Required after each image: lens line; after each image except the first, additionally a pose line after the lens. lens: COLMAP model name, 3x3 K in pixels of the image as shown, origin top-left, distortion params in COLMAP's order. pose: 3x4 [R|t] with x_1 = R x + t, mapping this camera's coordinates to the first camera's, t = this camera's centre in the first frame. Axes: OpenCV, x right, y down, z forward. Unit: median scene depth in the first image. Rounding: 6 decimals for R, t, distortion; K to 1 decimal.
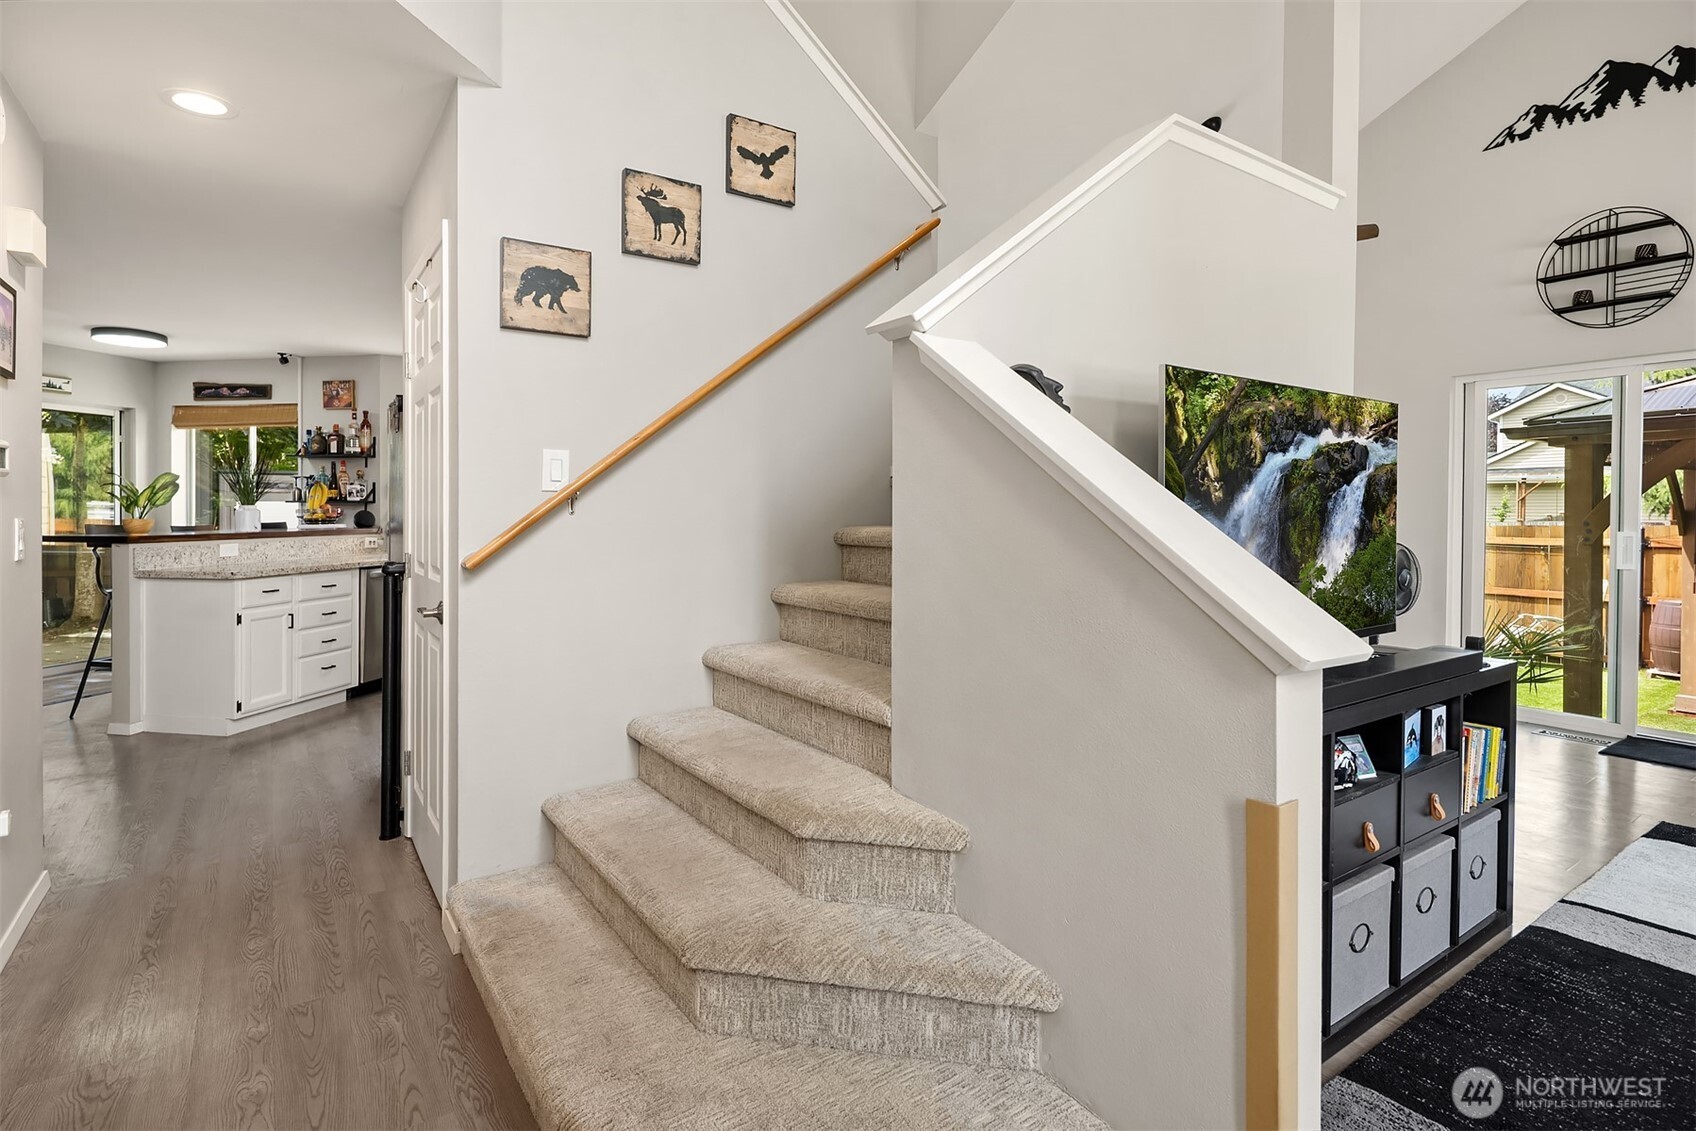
lens RADIAL K [[840.0, 0, 847.8], [0, 840.0, 538.3], [0, 0, 1]] dist [0.000764, -0.000832]
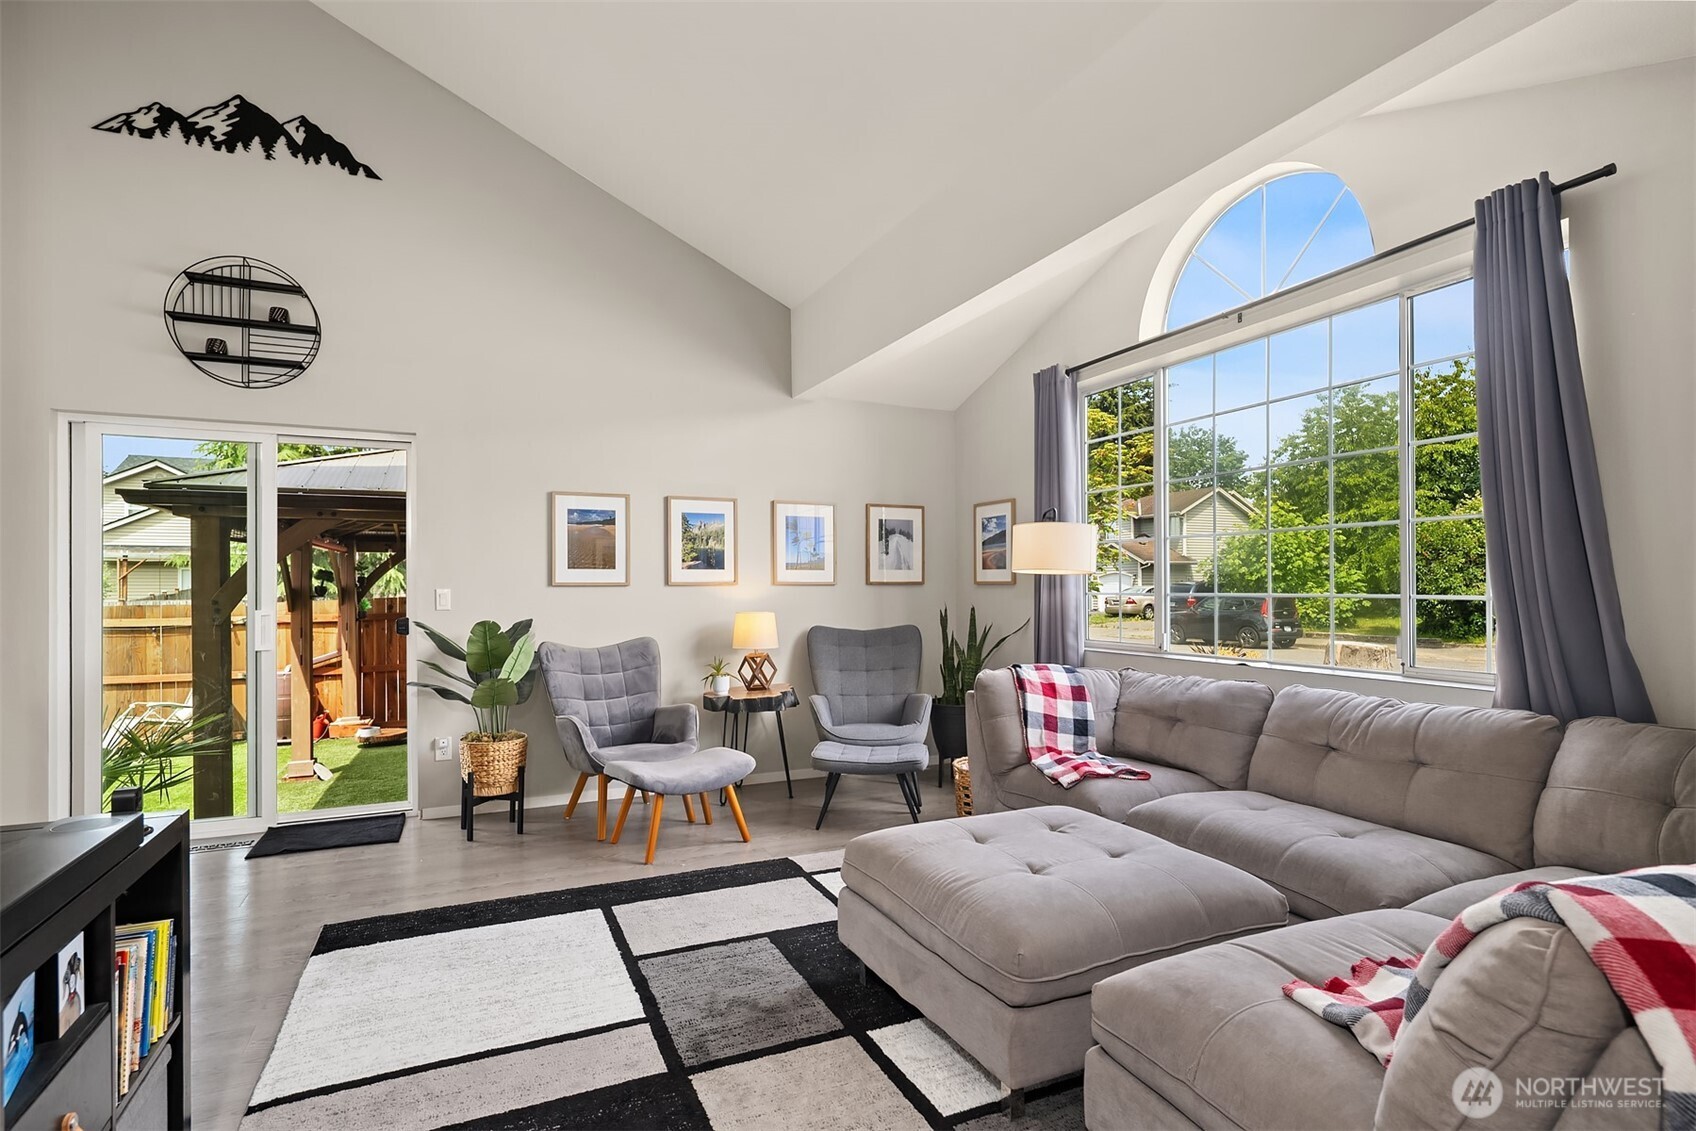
lens RADIAL K [[840.0, 0, 848.7], [0, 840.0, 582.7], [0, 0, 1]] dist [0.000764, -0.000832]
pose [[0.179473, 0.008494, 0.983726, 0.279386], [0.032532, 0.999365, -0.014565, -0.007482], [-0.983225, 0.034617, 0.179082, 0.434786]]
